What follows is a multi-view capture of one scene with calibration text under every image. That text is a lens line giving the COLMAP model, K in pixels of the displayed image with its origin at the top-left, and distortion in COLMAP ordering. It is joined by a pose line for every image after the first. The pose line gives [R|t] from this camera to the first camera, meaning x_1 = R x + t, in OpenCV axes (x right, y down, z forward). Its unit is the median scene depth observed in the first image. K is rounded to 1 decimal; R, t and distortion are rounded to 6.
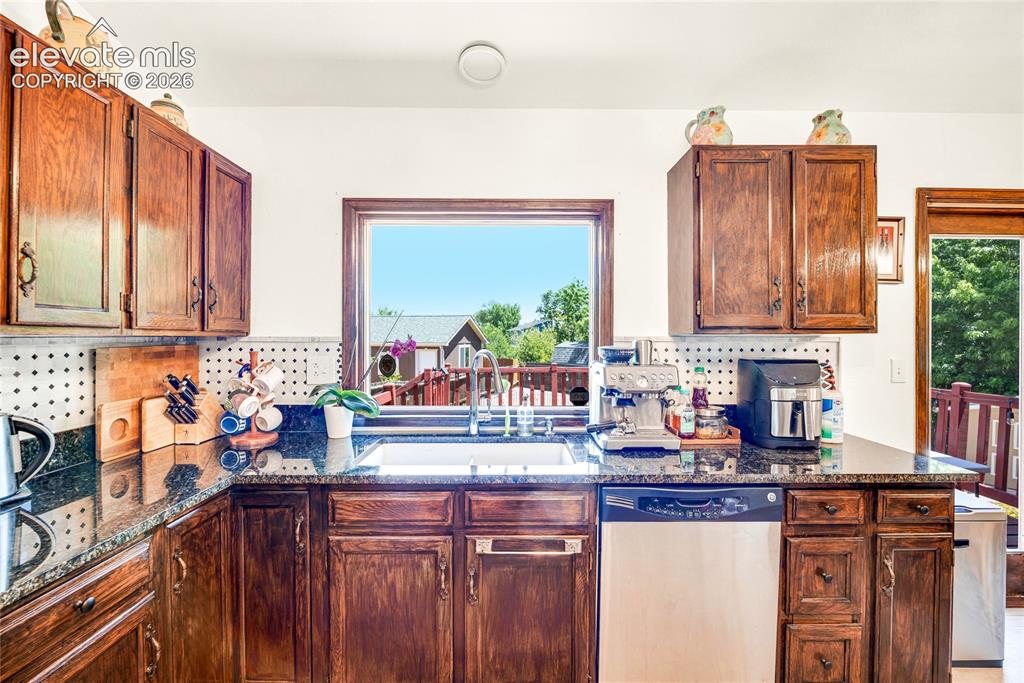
lens RADIAL K [[433.5, 0, 513.2], [0, 433.5, 340.0], [0, 0, 1]] dist [-0.006712, -0.000345]
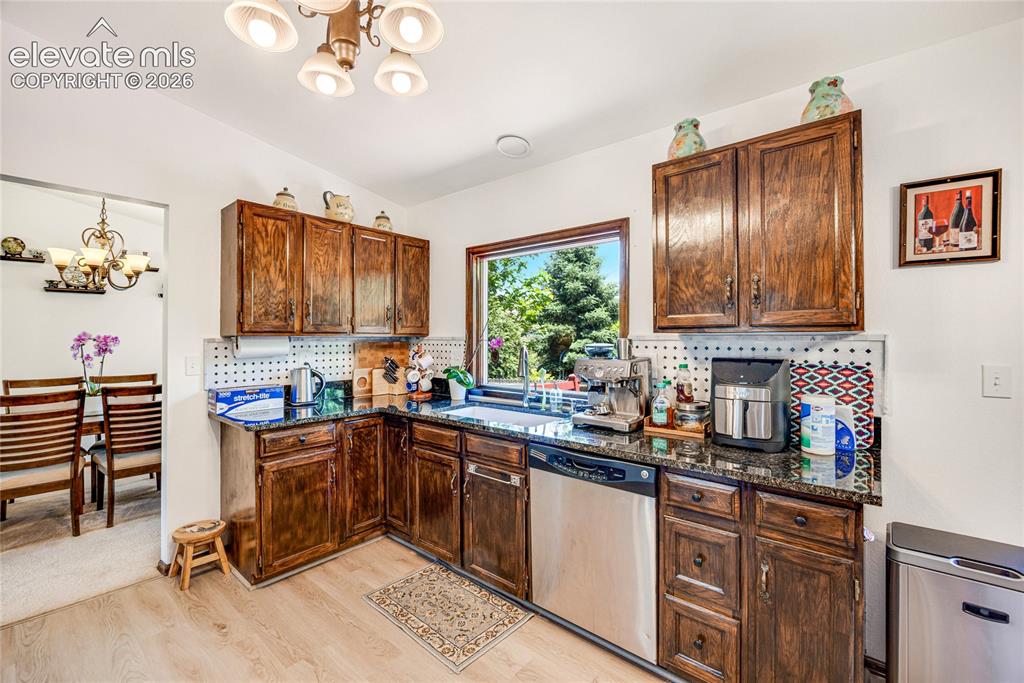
lens RADIAL K [[433.5, 0, 514.3], [0, 433.5, 338.4], [0, 0, 1]] dist [-0.006712, -0.000345]
pose [[0.761081, -0.000988, -0.648657, 0.878580], [-0.001439, 0.999994, -0.003212, 0.003741], [0.648656, 0.003378, 0.761074, -0.088027]]
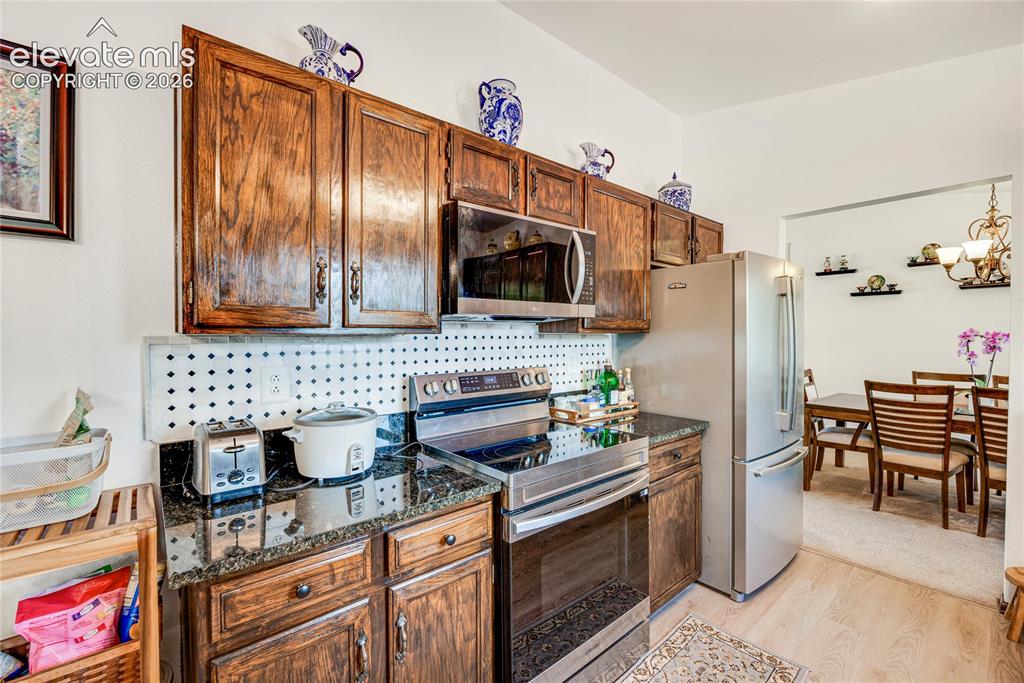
lens RADIAL K [[433.5, 0, 513.9], [0, 433.5, 339.6], [0, 0, 1]] dist [-0.006712, -0.000345]
pose [[-0.759481, 0.007601, -0.650485, 0.902717], [-0.001591, 0.999907, 0.013541, -0.001261], [0.650527, 0.011319, -0.759399, 0.253055]]
